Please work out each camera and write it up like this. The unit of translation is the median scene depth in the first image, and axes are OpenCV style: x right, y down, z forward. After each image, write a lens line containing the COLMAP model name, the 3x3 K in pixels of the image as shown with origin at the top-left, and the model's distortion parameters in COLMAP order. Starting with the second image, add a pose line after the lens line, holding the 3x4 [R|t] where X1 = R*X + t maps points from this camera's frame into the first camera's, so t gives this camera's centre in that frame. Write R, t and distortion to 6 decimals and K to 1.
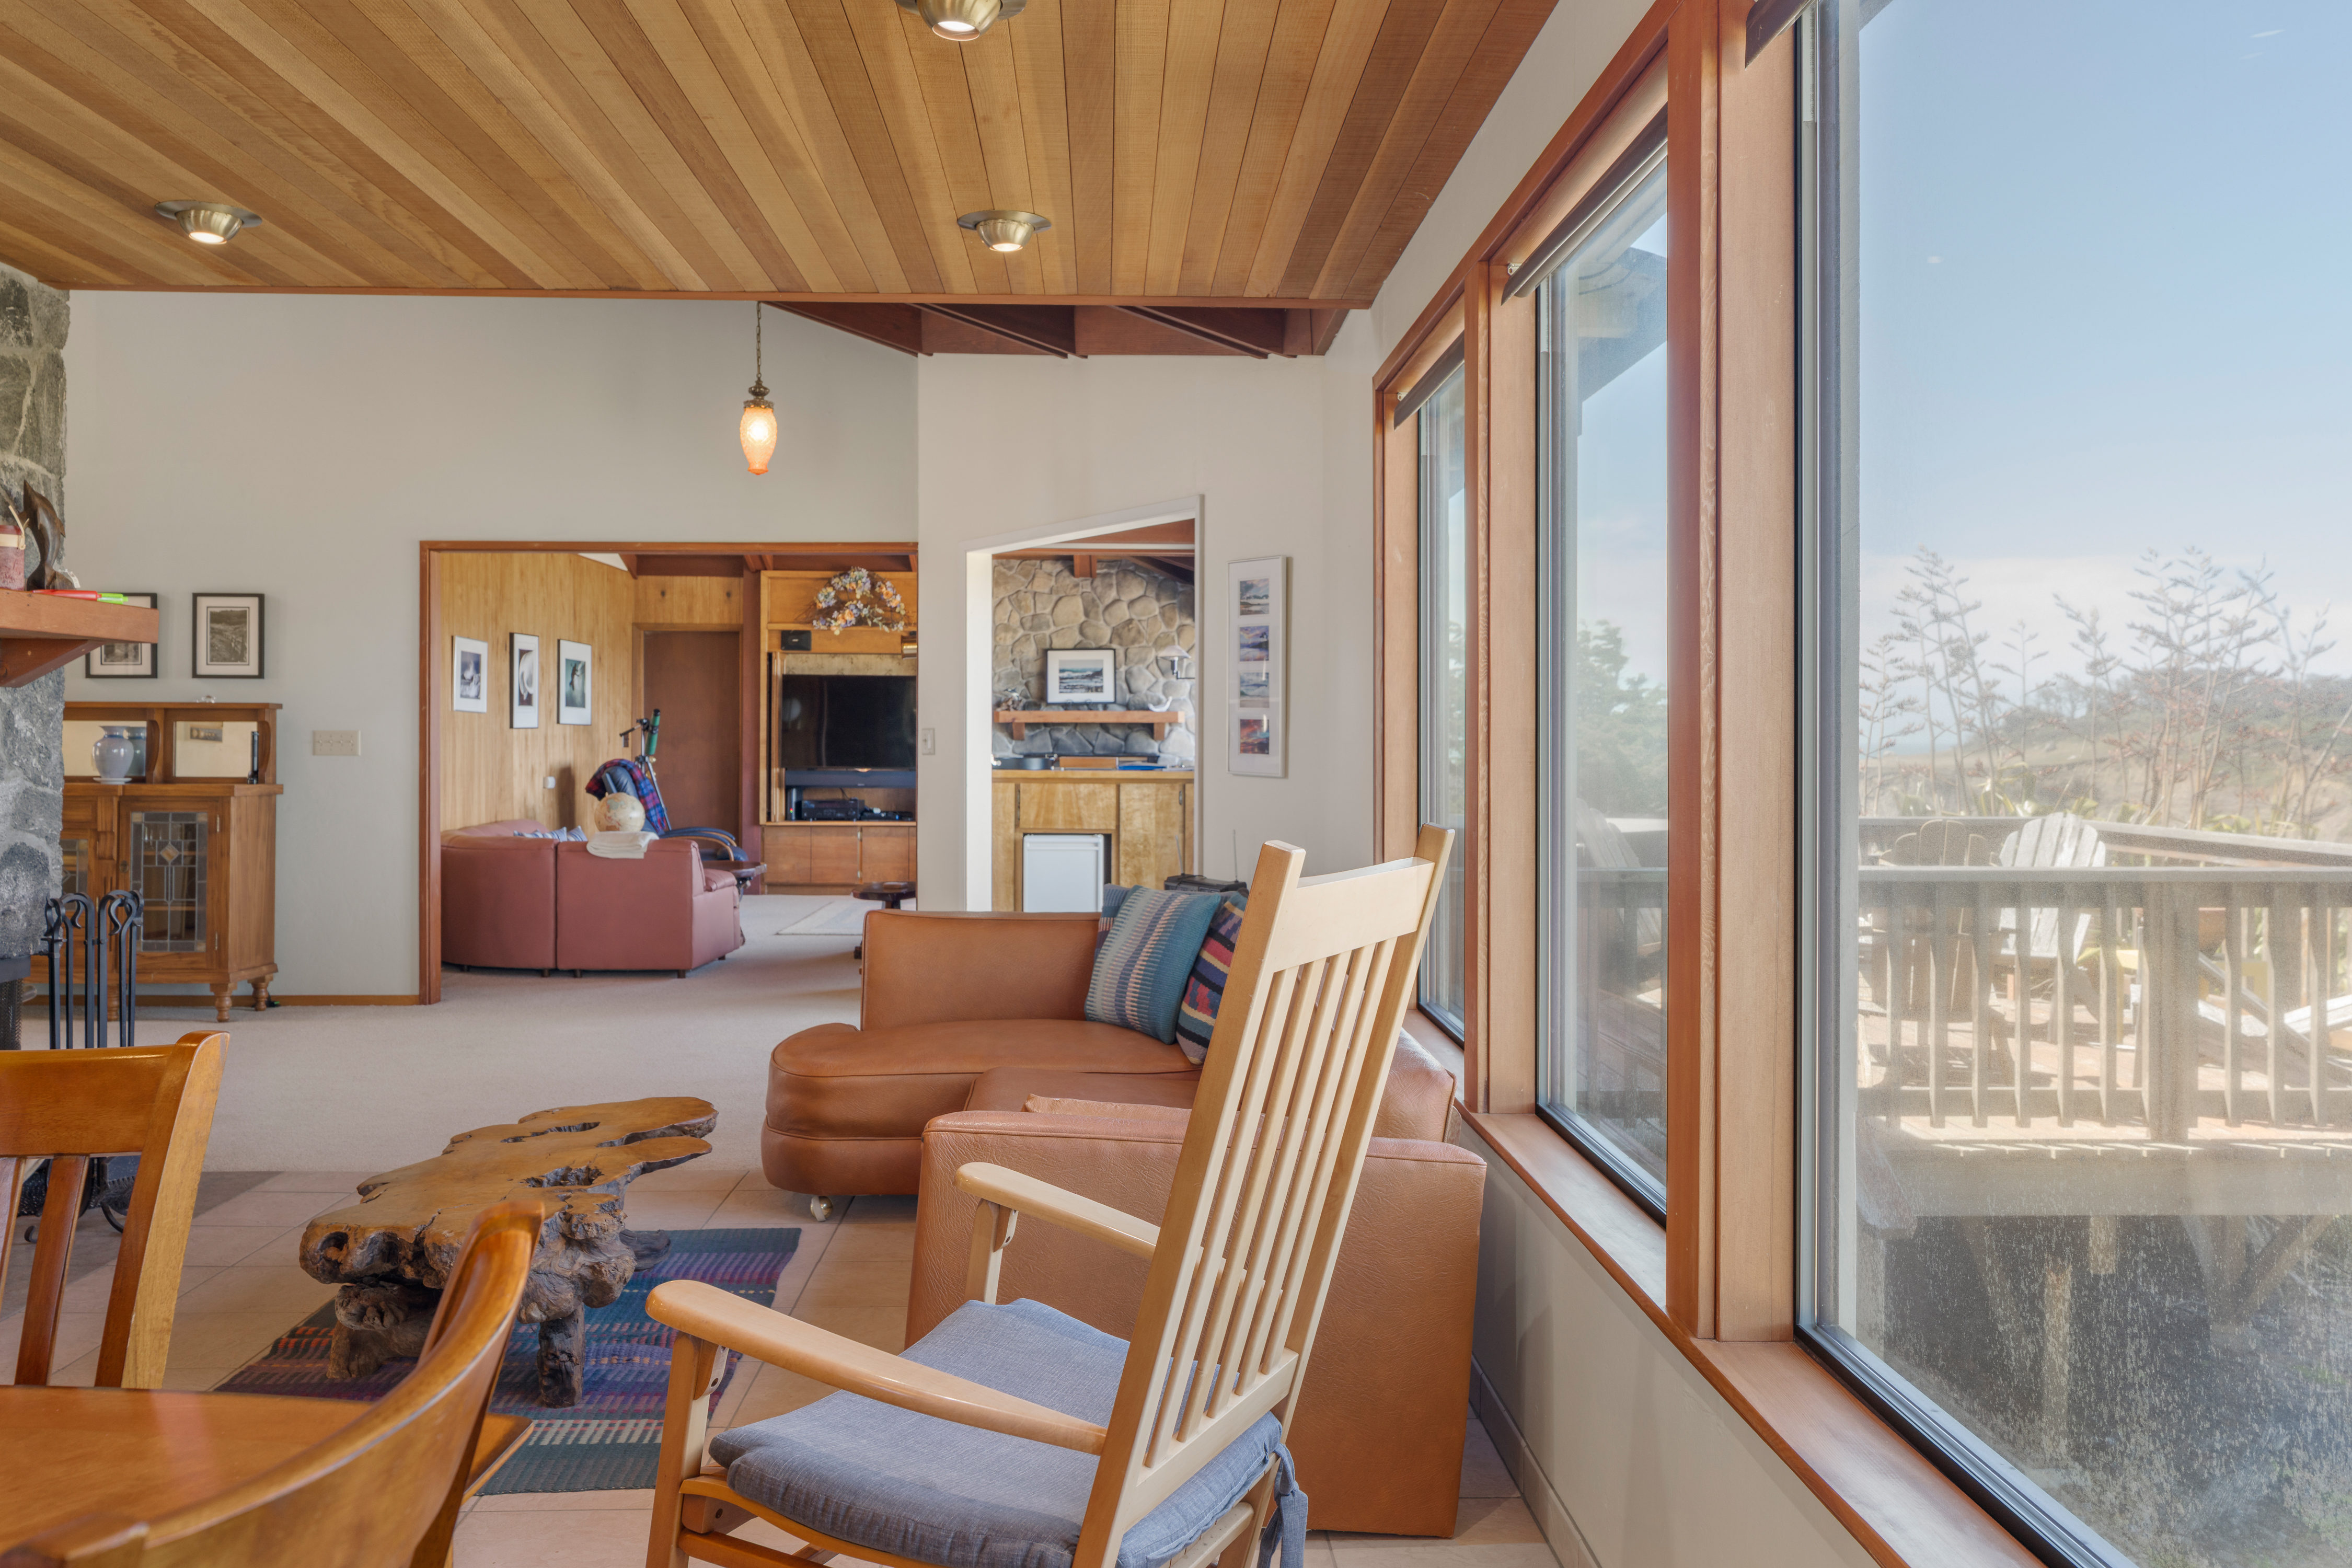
lens RADIAL K [[1870.8, 0, 1196.2], [0, 1870.8, 721.3], [0, 0, 1]] dist [-0.005127, -0.002387]
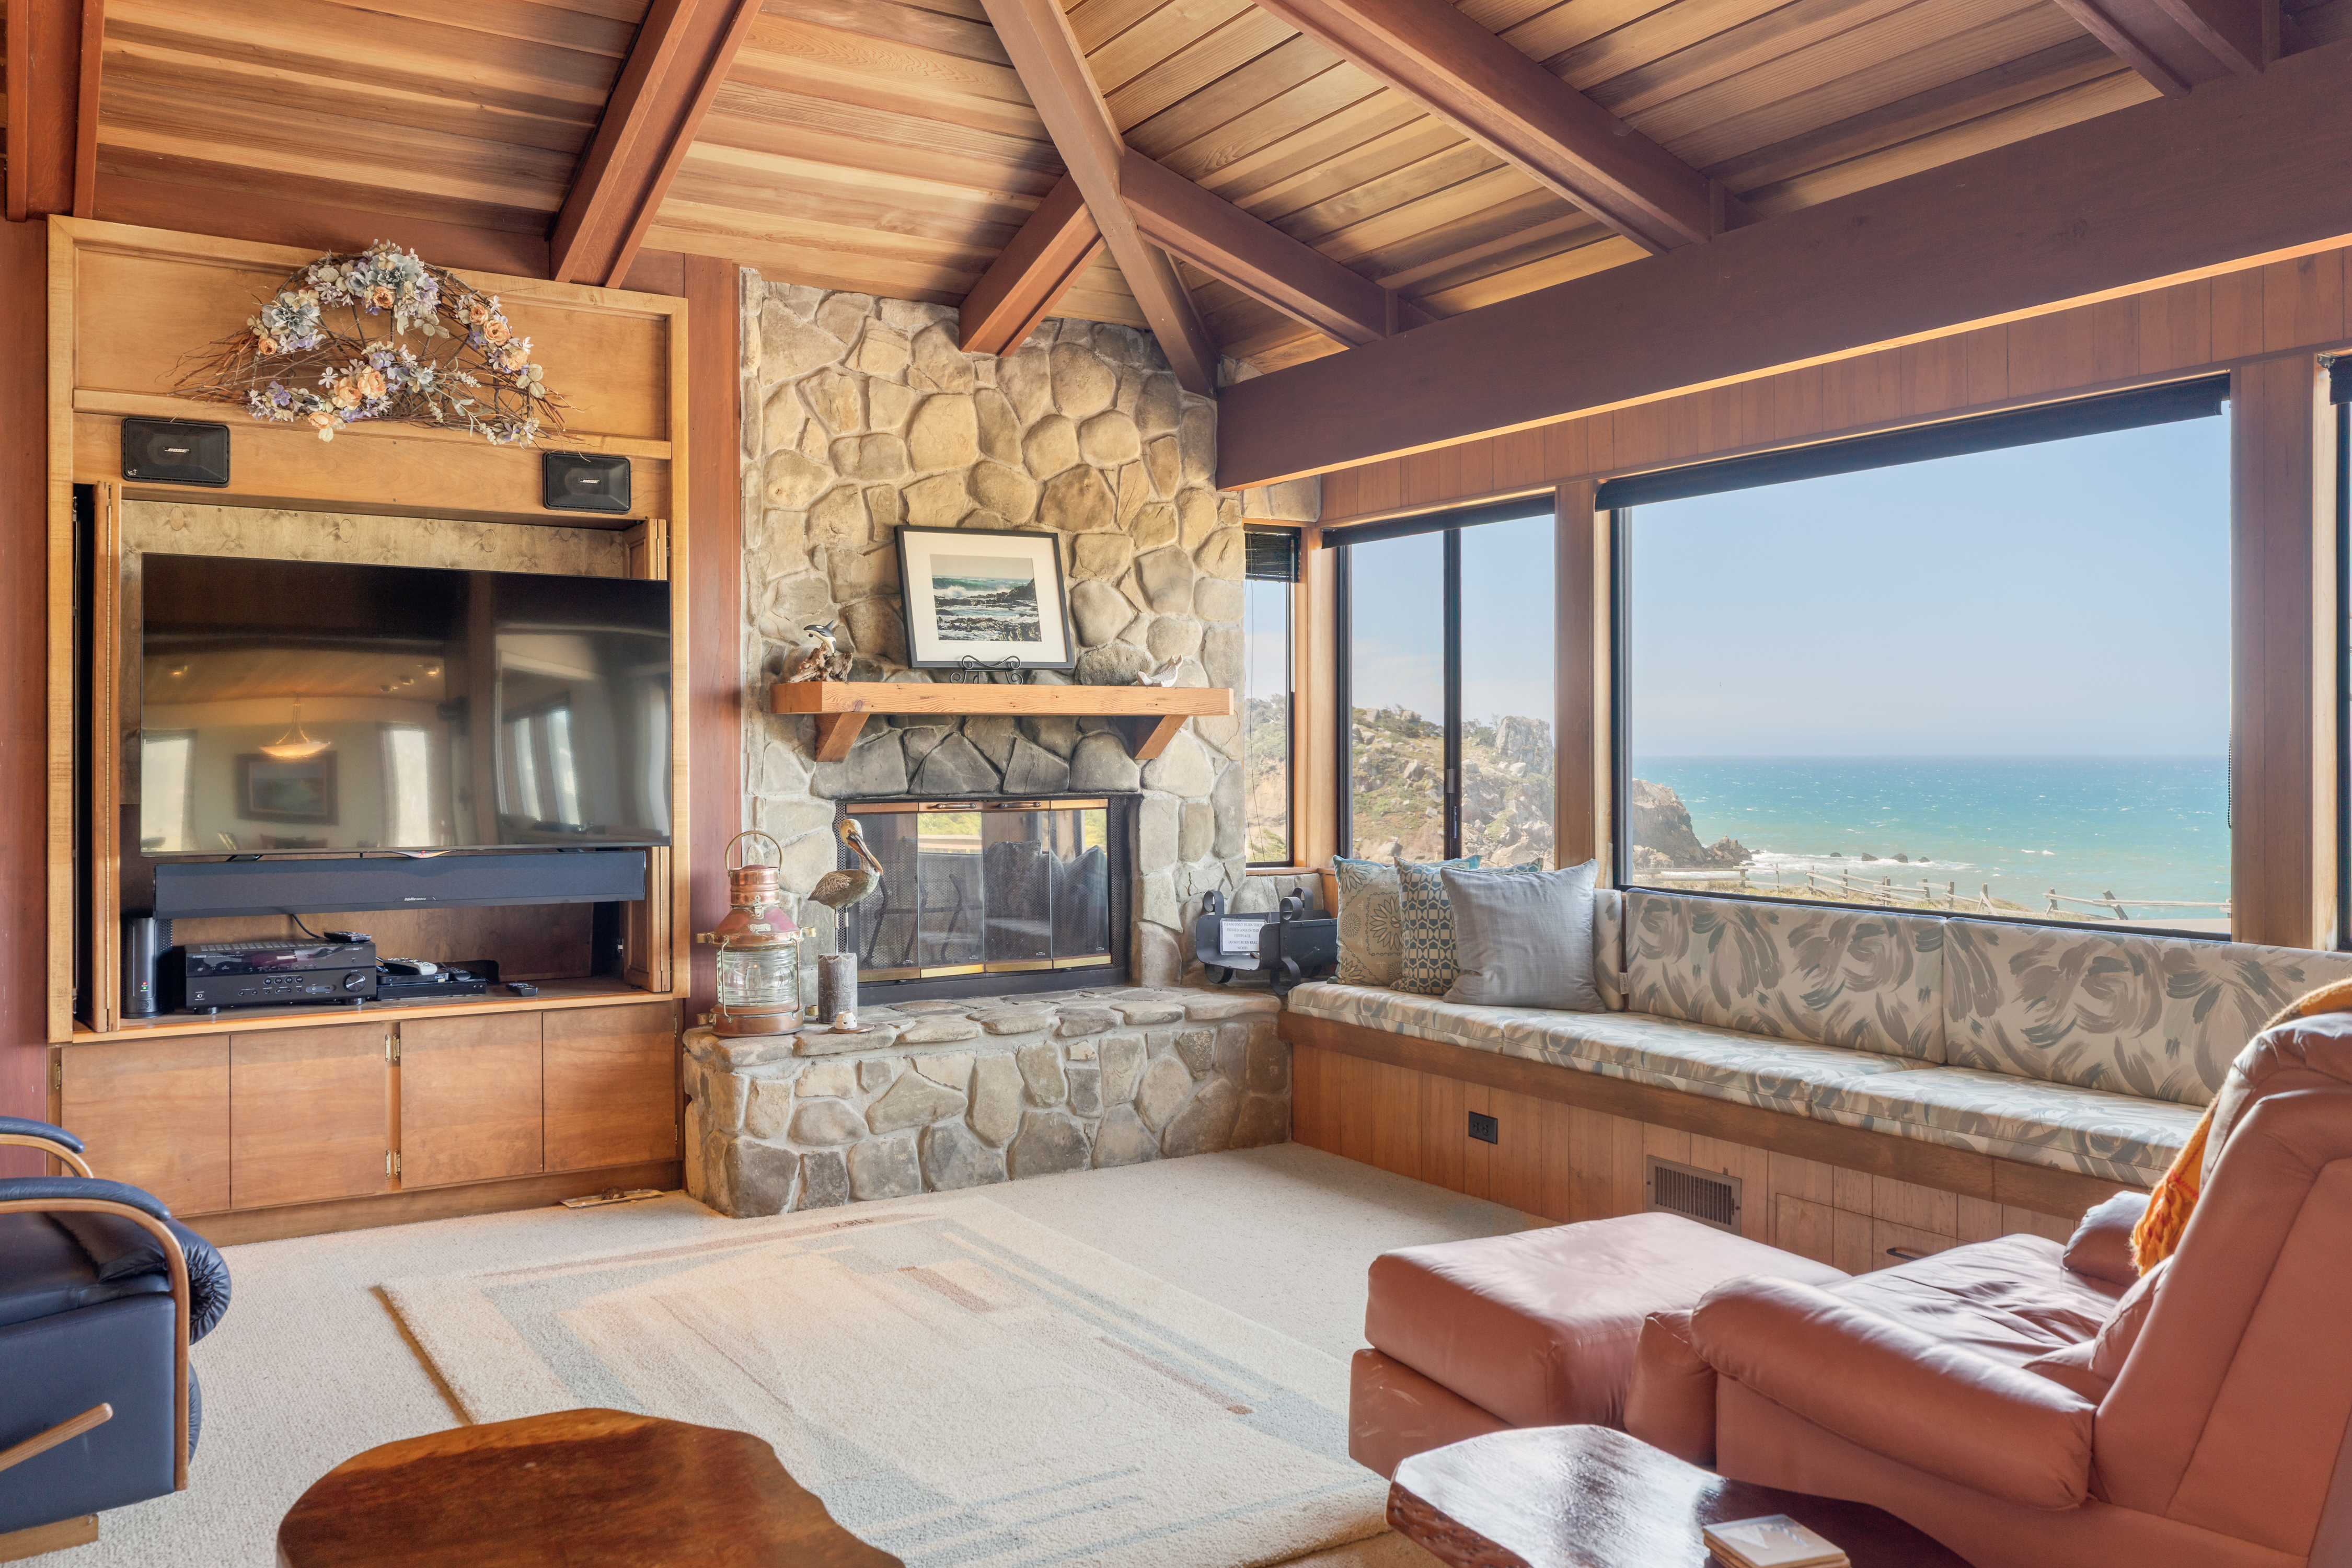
lens RADIAL K [[1870.8, 0, 1196.2], [0, 1870.8, 721.3], [0, 0, 1]] dist [-0.005127, -0.002387]
pose [[0.863216, 0.003372, 0.504824, -0.222560], [0.000872, 0.999966, -0.008170, 0.005288], [-0.504834, 0.007493, 0.863184, 0.634620]]
